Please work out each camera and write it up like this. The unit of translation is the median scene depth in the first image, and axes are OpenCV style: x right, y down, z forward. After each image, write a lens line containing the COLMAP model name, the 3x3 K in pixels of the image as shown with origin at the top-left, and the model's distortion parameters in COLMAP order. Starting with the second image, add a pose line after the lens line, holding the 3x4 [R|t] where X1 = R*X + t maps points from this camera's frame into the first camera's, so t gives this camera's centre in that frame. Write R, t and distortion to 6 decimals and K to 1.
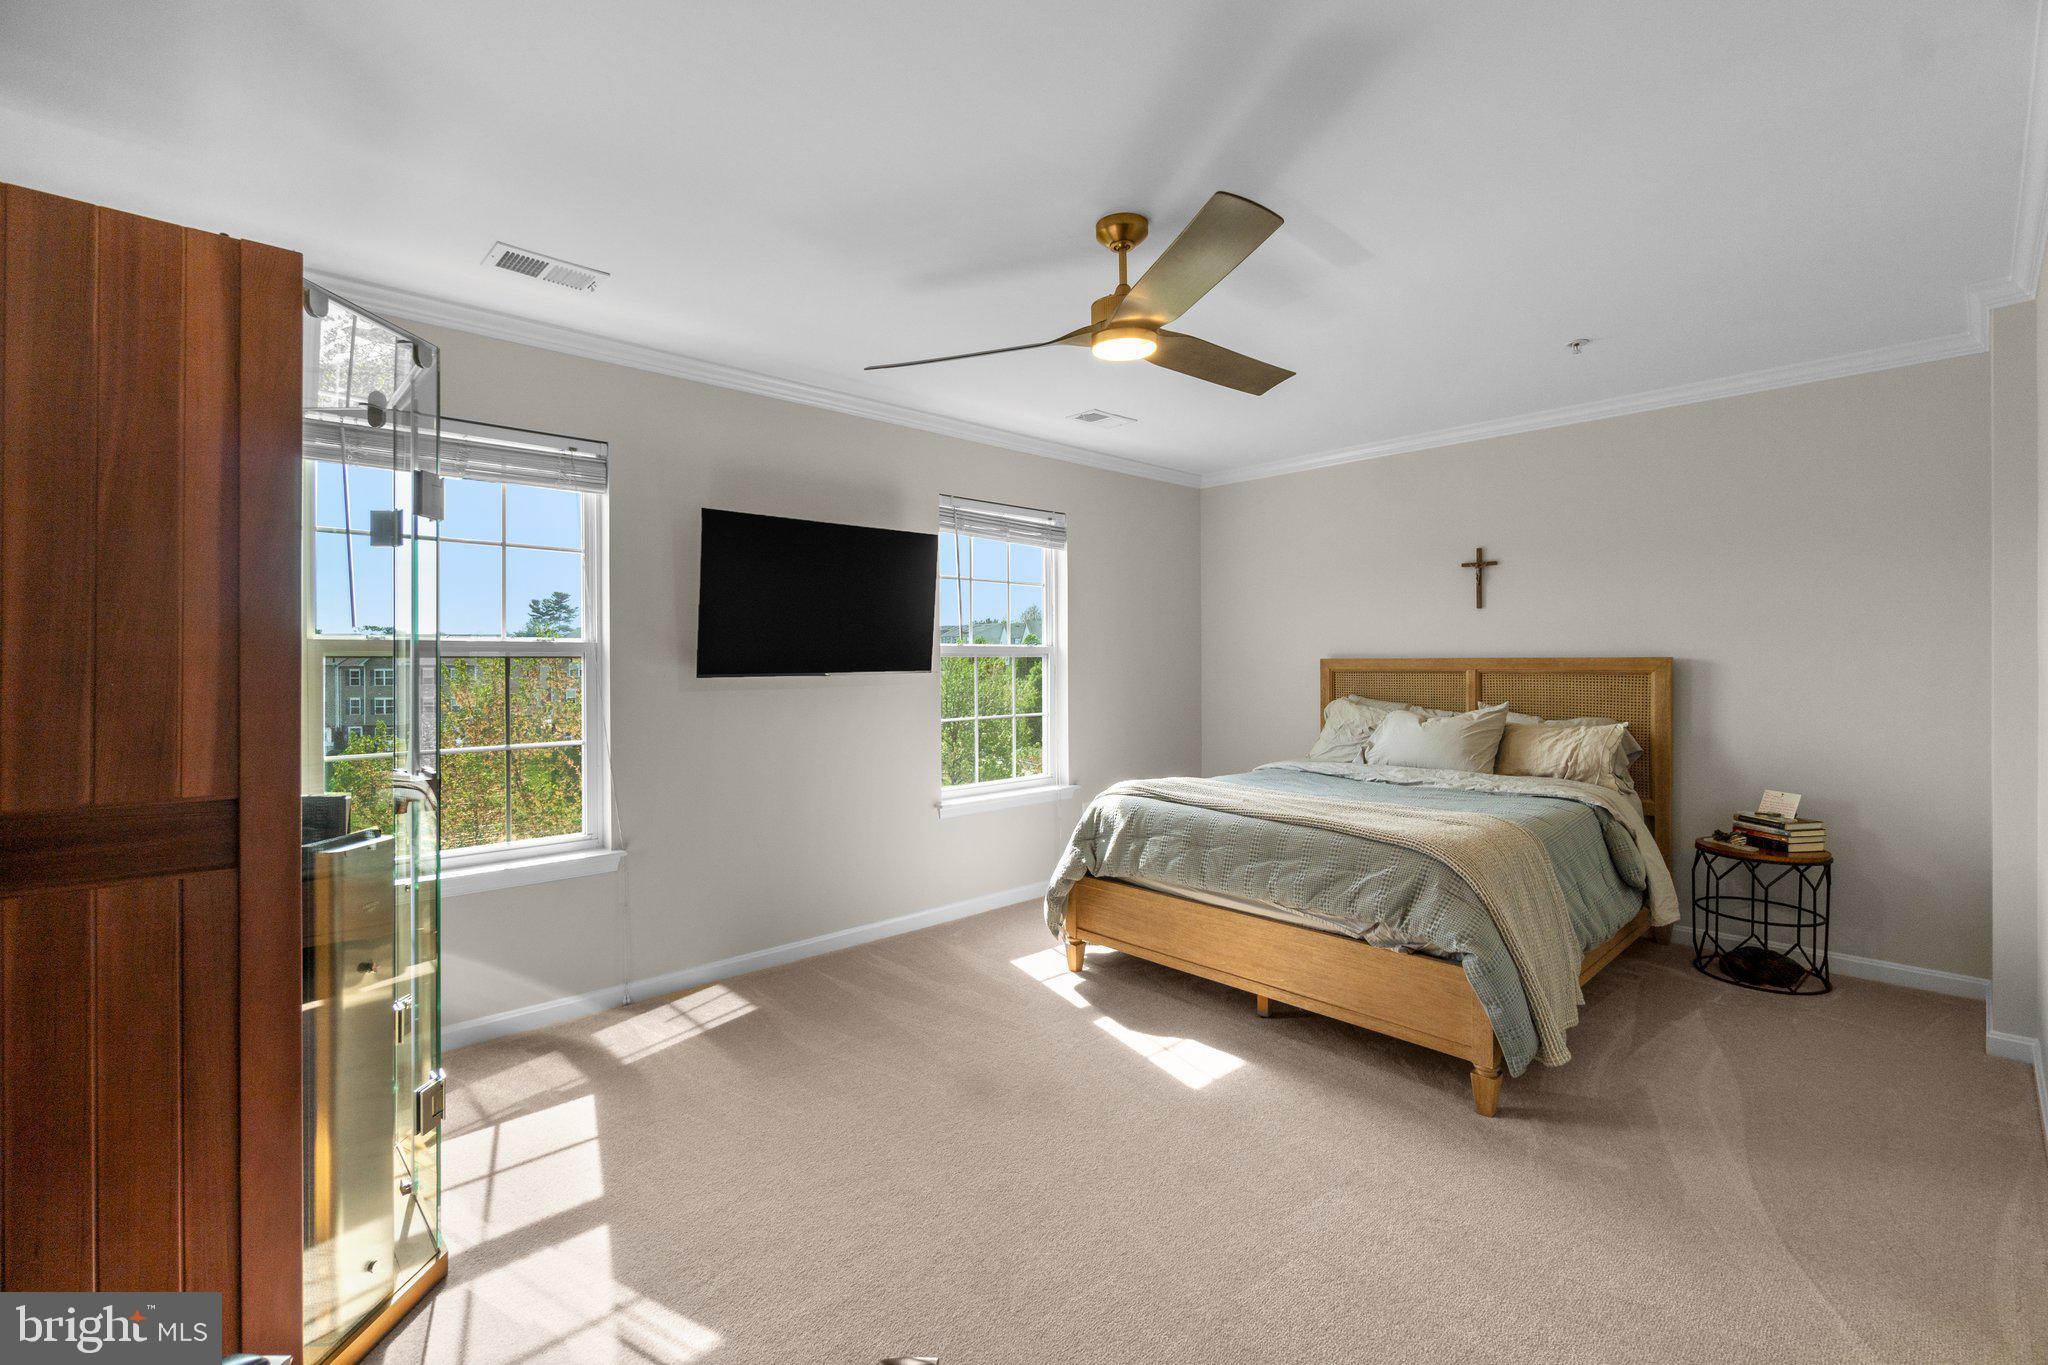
lens RADIAL K [[886.1, 0, 1017.6], [0, 886.1, 675.3], [0, 0, 1]] dist [-0.001727, 0.000392]
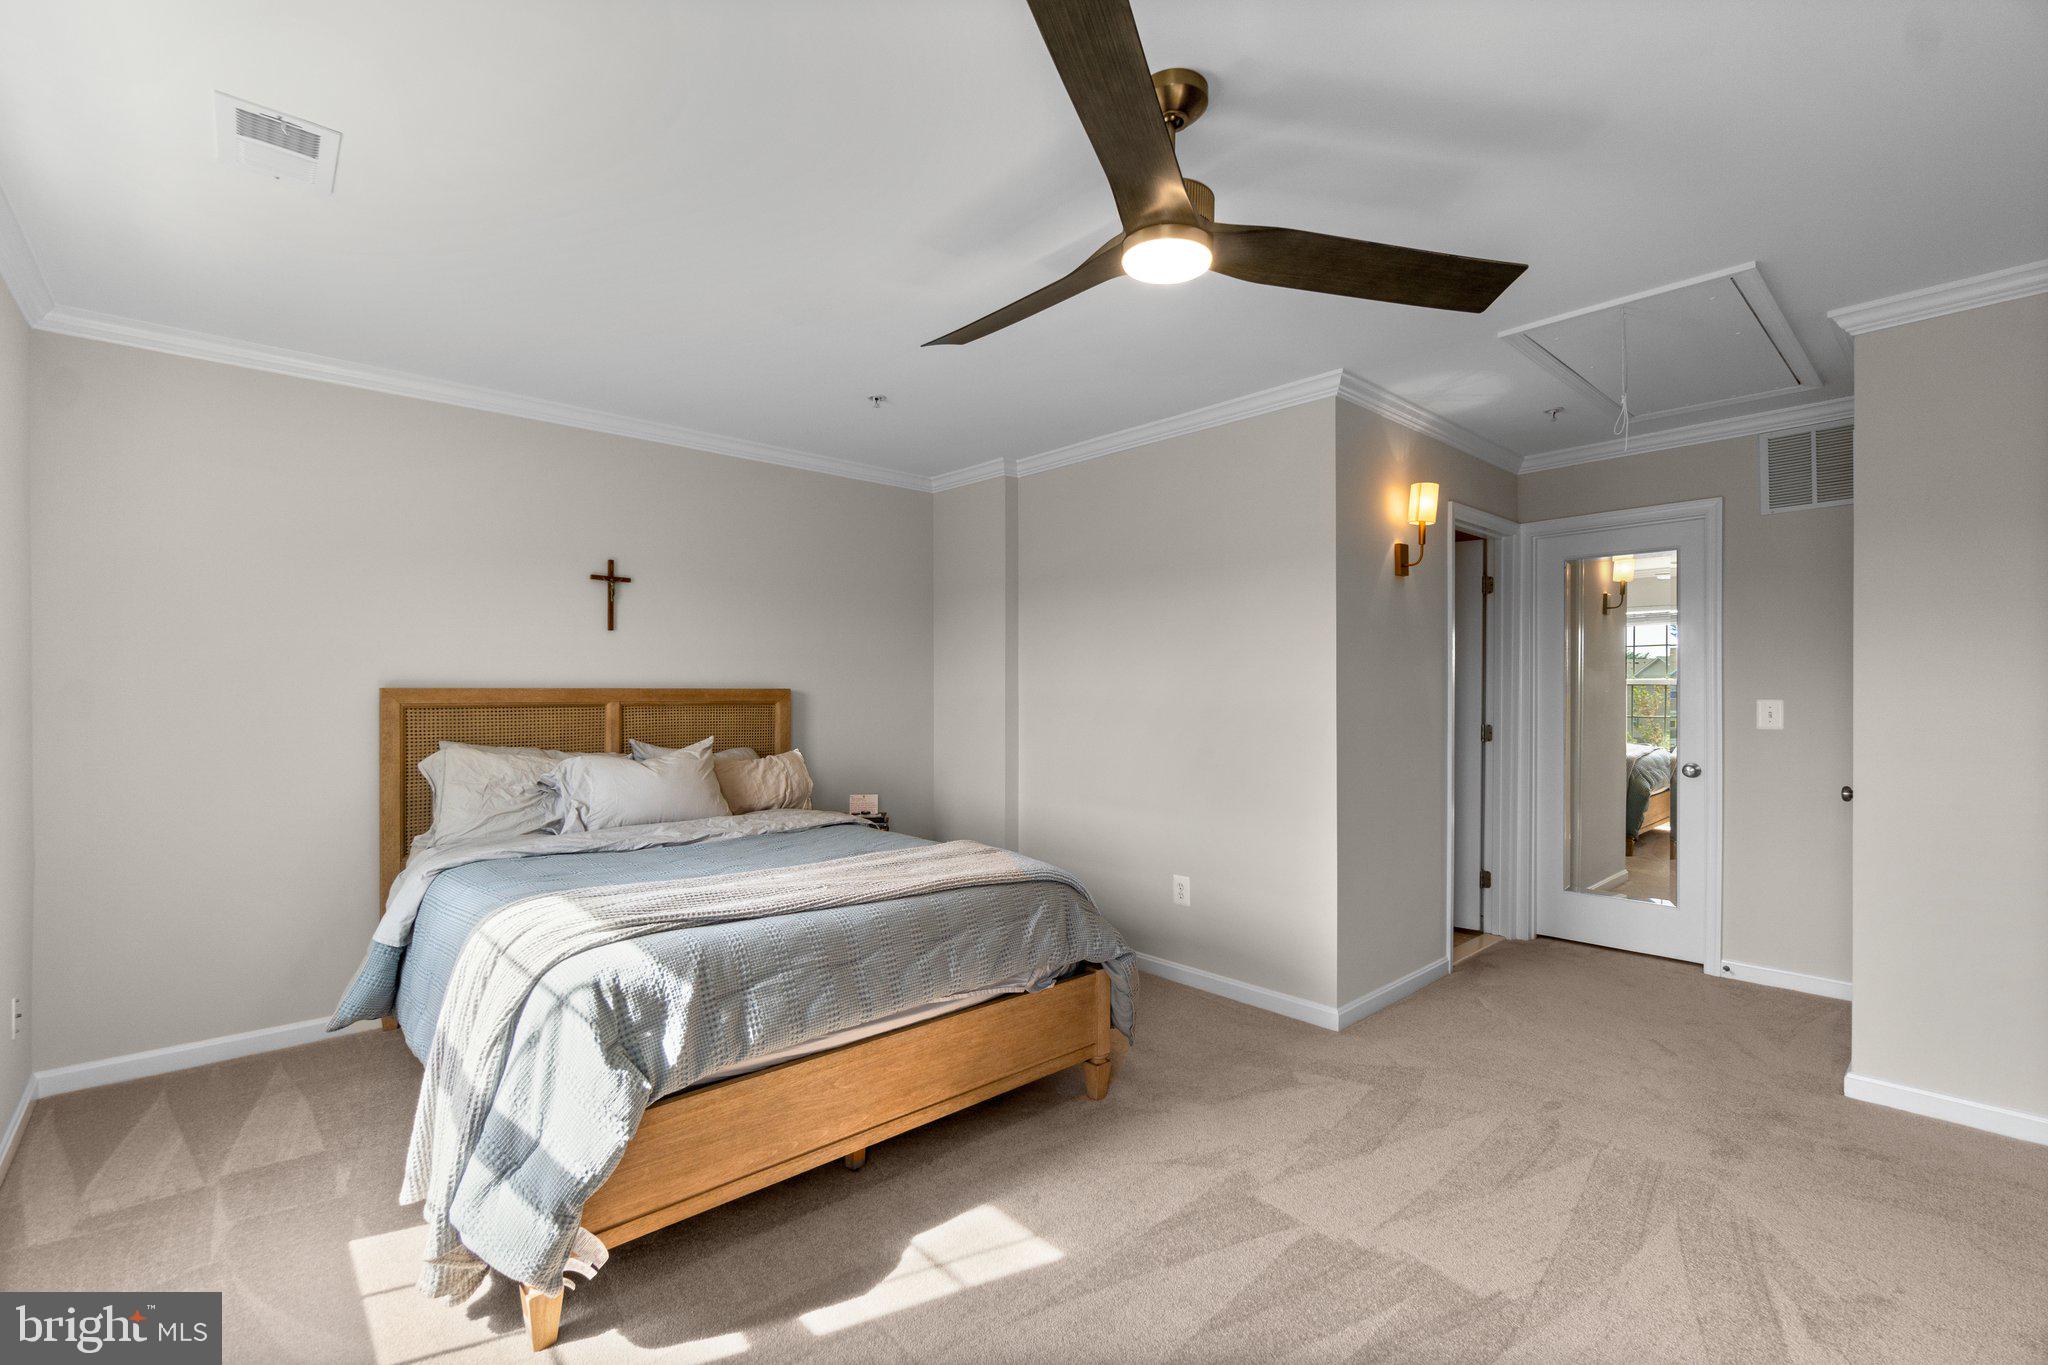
lens RADIAL K [[897.3, 0, 1024.0], [0, 897.3, 682.5], [0, 0, 1]] dist [-0.014759, 0.000103]
pose [[0.013413, 0.009396, 0.999866, -0.440485], [0.018095, 0.999790, -0.009638, -0.012966], [-0.999746, 0.018222, 0.013240, 0.781600]]
